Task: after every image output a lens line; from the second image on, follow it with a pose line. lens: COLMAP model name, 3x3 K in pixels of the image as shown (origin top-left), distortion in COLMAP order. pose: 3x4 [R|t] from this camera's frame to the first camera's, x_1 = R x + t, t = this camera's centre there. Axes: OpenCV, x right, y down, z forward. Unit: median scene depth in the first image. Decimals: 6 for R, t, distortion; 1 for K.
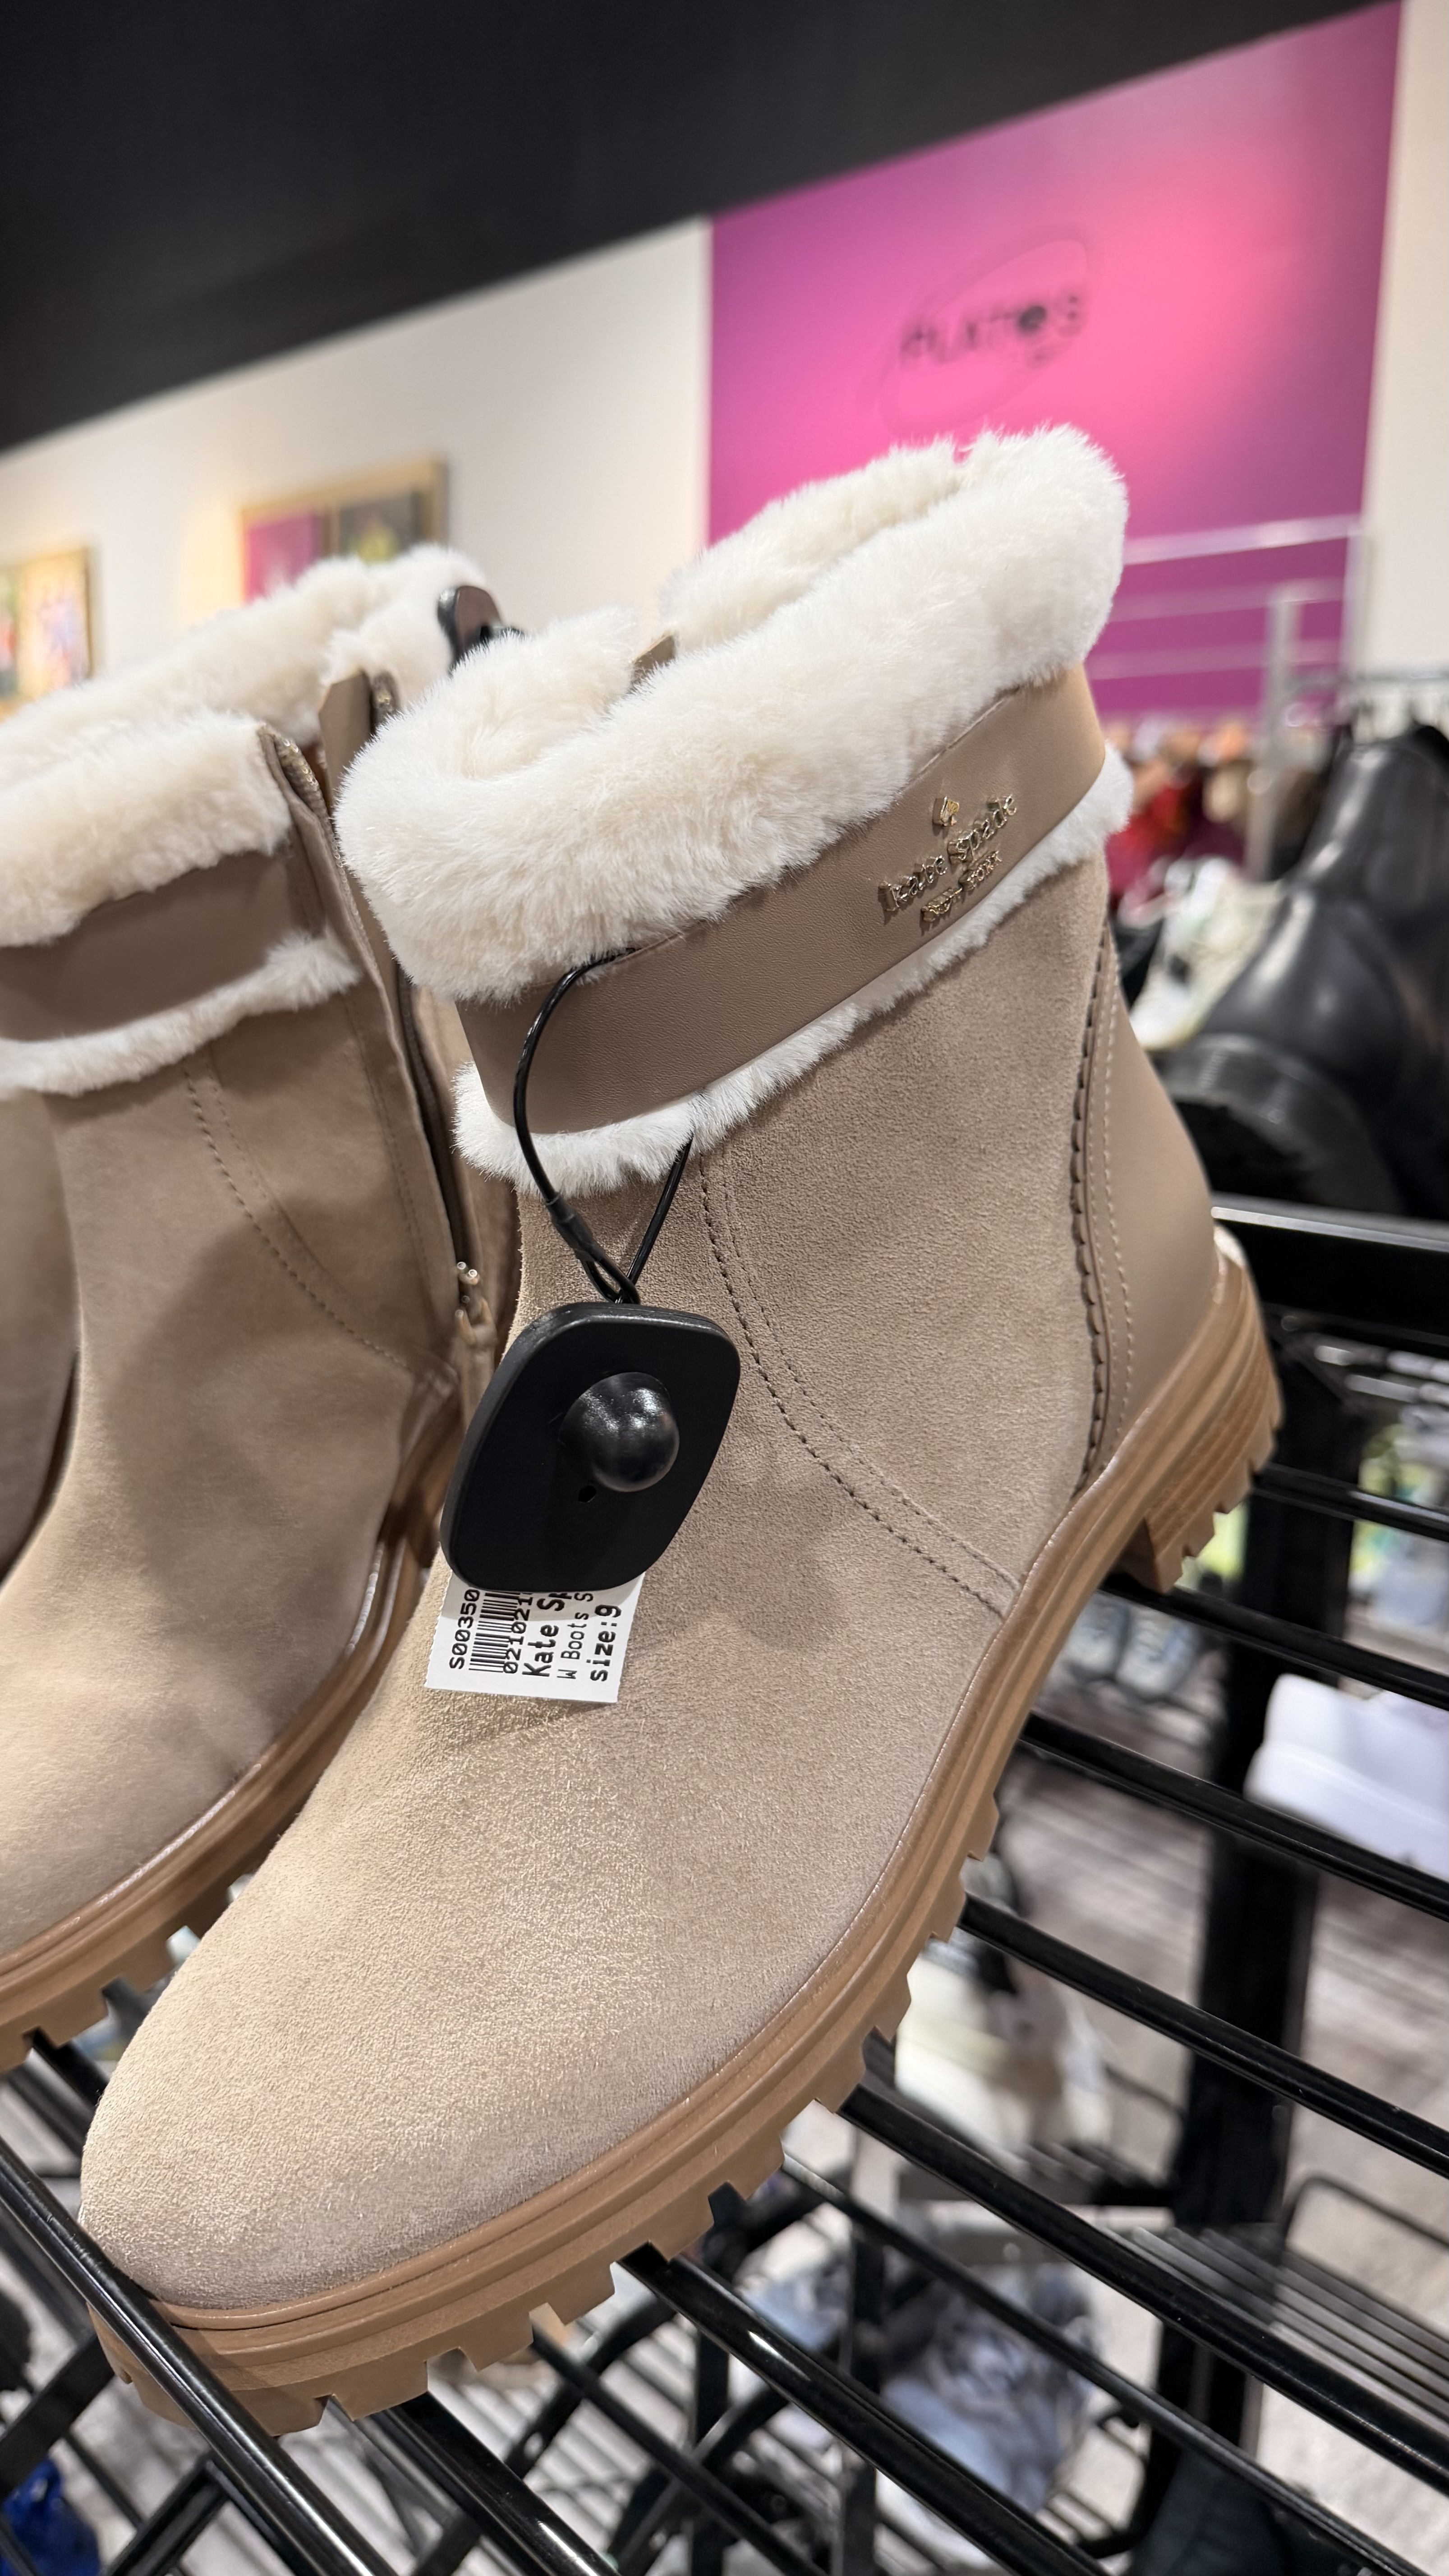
lens RADIAL K [[1739.7, 0, 729.5], [0, 1739.7, 1304.5], [0, 0, 1]] dist [0.175976, -0.332723]
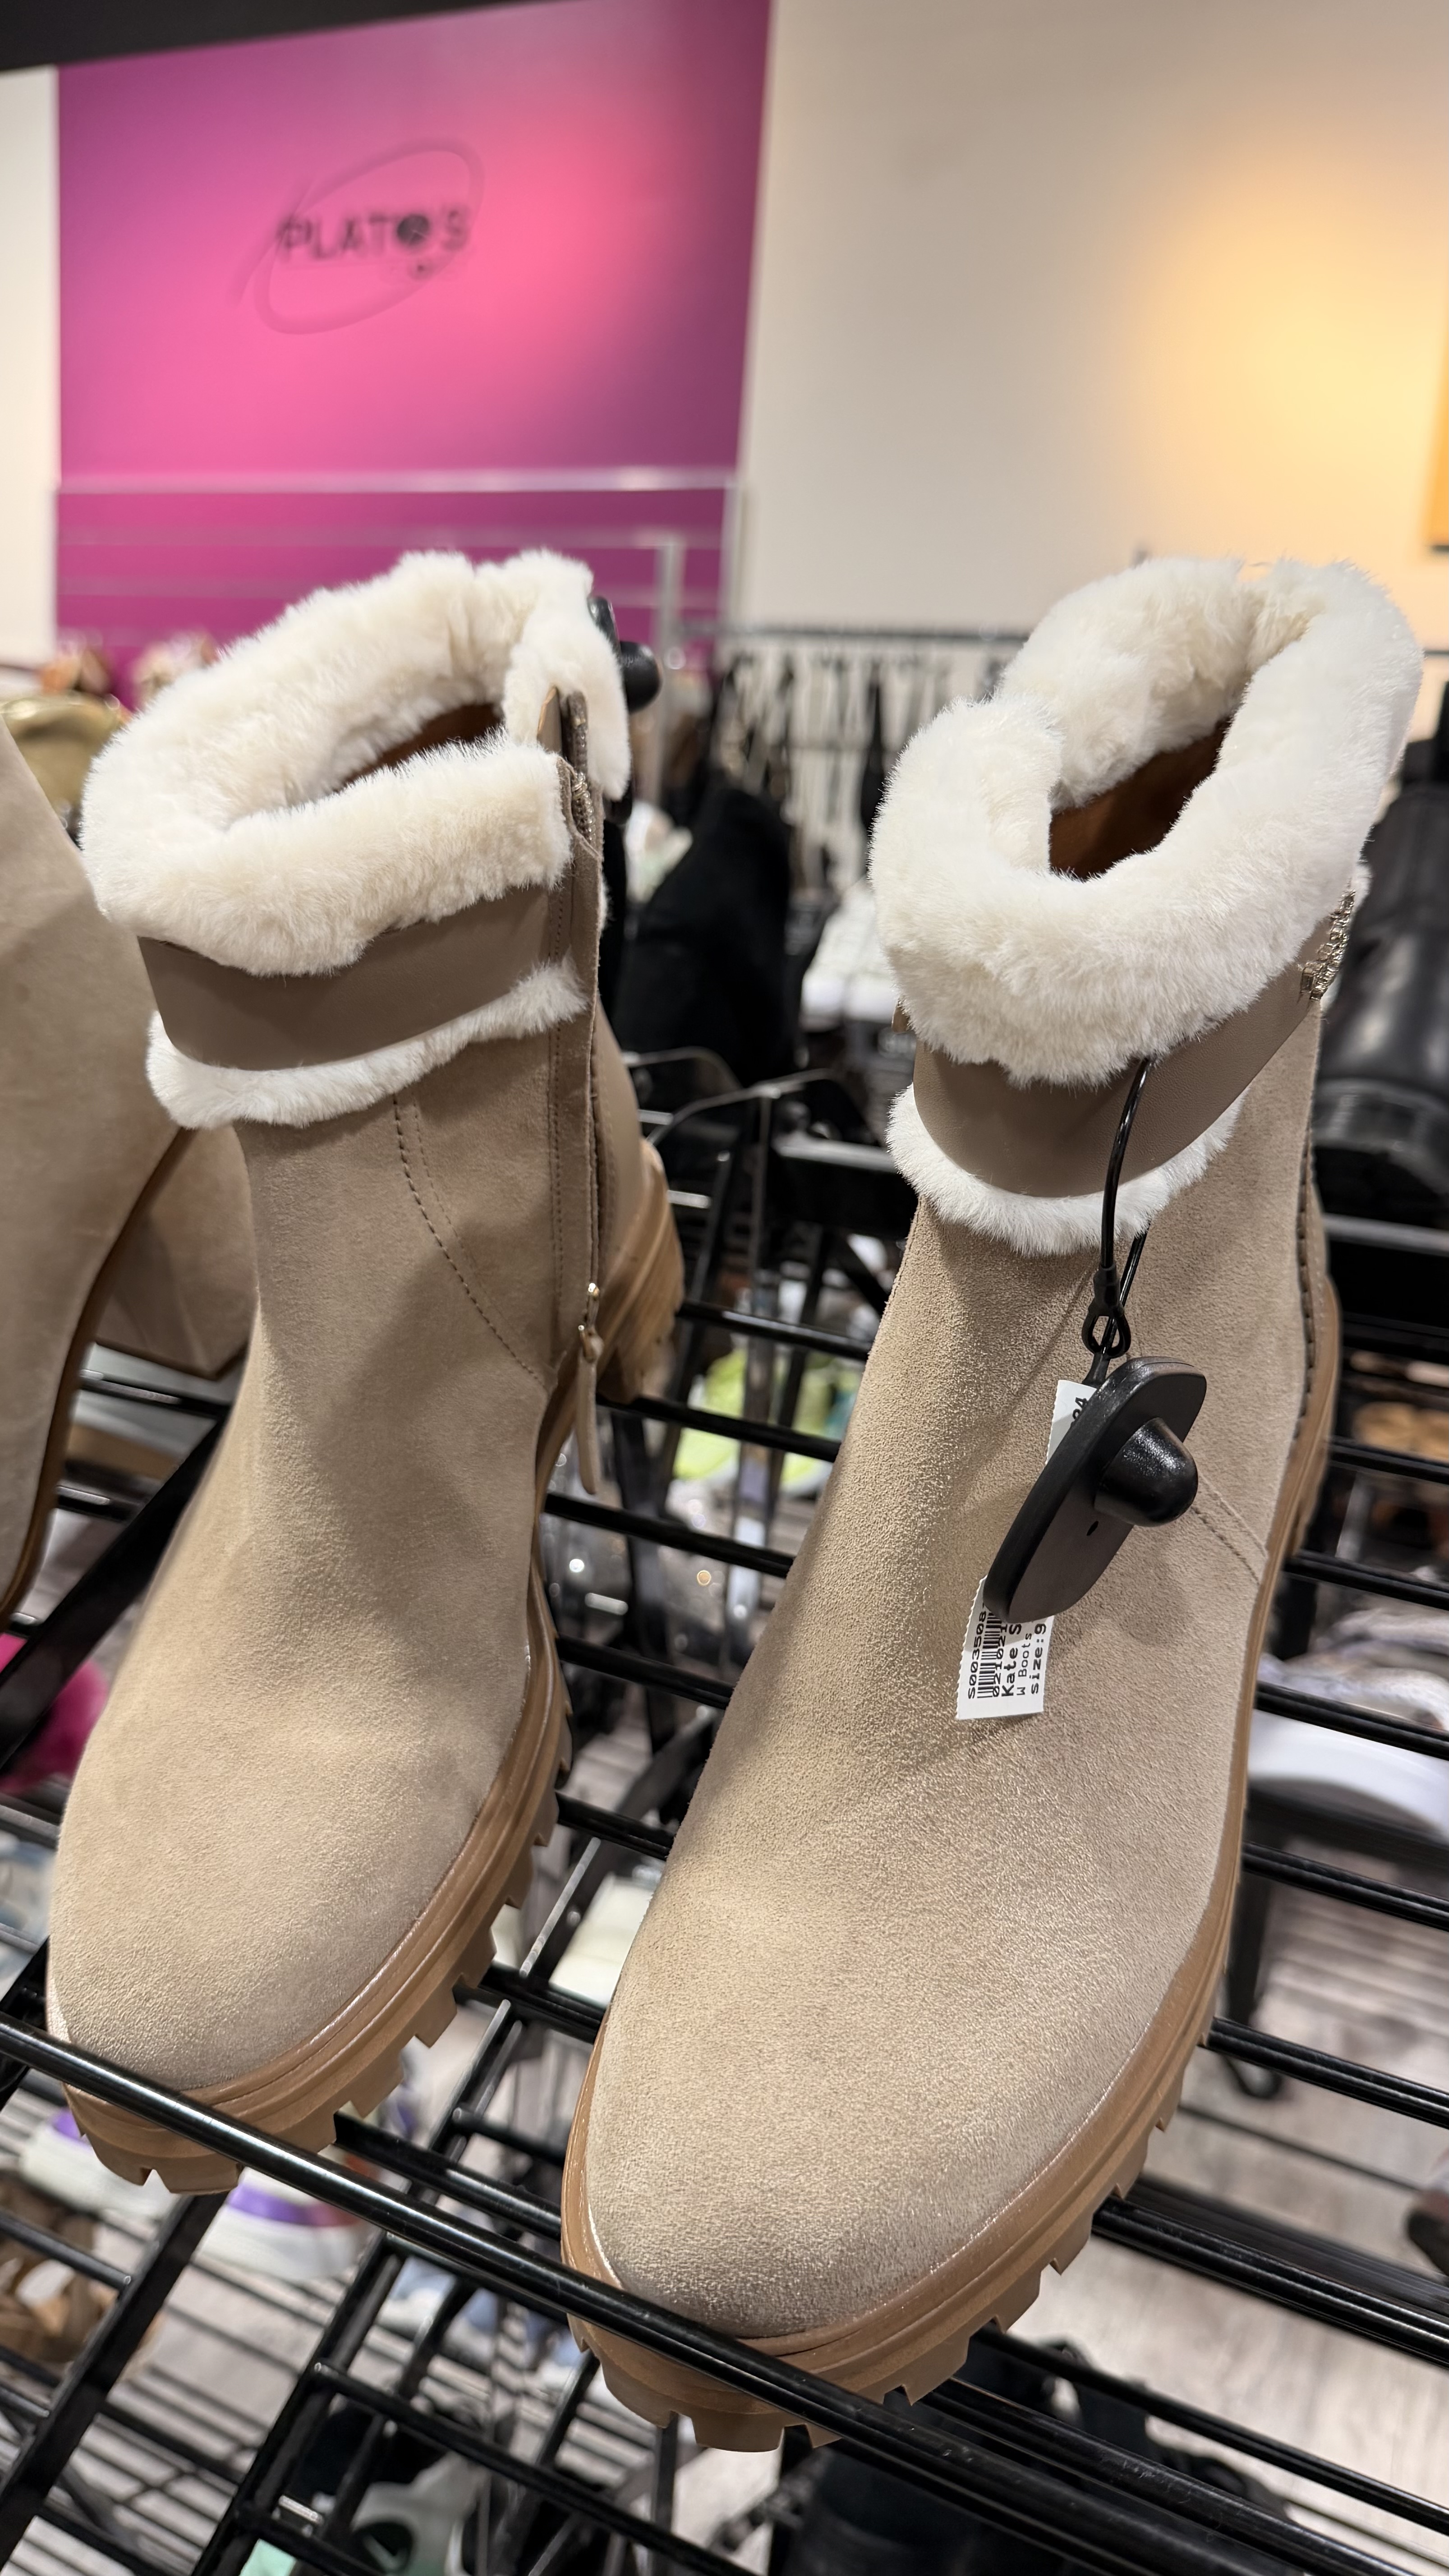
lens RADIAL K [[1716.7, 0, 724.5], [0, 1716.7, 1288.0], [0, 0, 1]] dist [0.186233, -0.371568]
pose [[0.939372, -0.033335, 0.341277, -0.544310], [0.020015, 0.998897, 0.042478, -0.076053], [-0.342316, -0.033072, 0.939003, 0.054868]]
